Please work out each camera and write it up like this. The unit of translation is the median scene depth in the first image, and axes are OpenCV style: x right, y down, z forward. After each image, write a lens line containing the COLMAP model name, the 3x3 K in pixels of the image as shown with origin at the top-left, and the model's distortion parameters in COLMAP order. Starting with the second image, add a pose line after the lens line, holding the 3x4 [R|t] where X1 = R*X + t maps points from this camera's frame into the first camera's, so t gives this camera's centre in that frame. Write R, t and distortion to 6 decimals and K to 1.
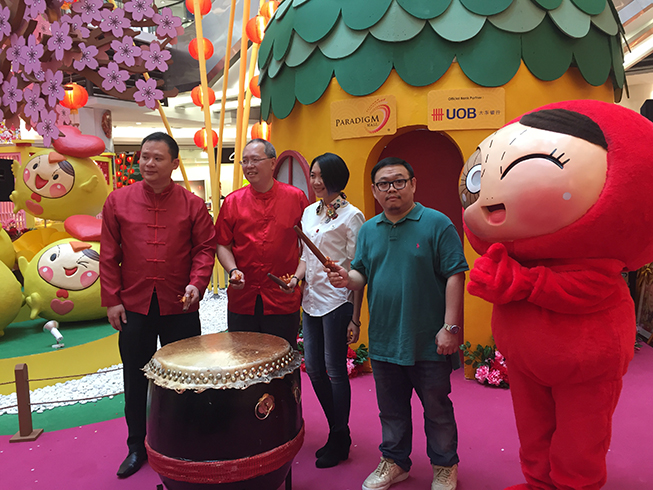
lens RADIAL K [[543.5, 0, 326.5], [0, 543.5, 245.0], [0, 0, 1]] dist [0.084166, -0.121383]
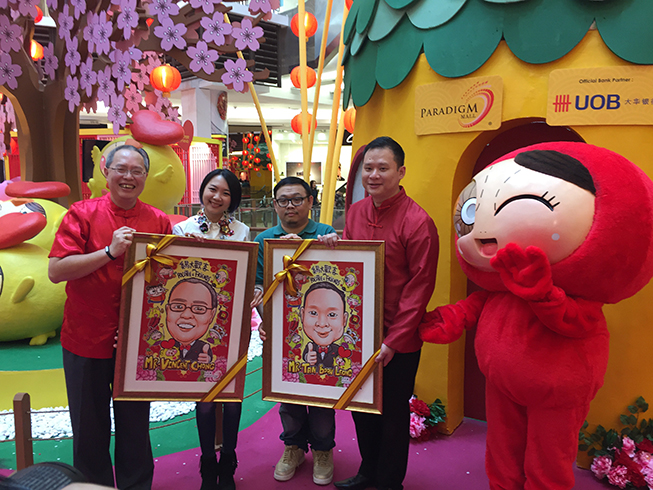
lens RADIAL K [[543.5, 0, 326.5], [0, 543.5, 245.0], [0, 0, 1]] dist [0.084166, -0.121383]
pose [[0.973086, 0.063590, -0.221494, 0.057696], [-0.055507, 0.997552, 0.042534, -0.051507], [0.223656, -0.029095, 0.974234, 0.171949]]
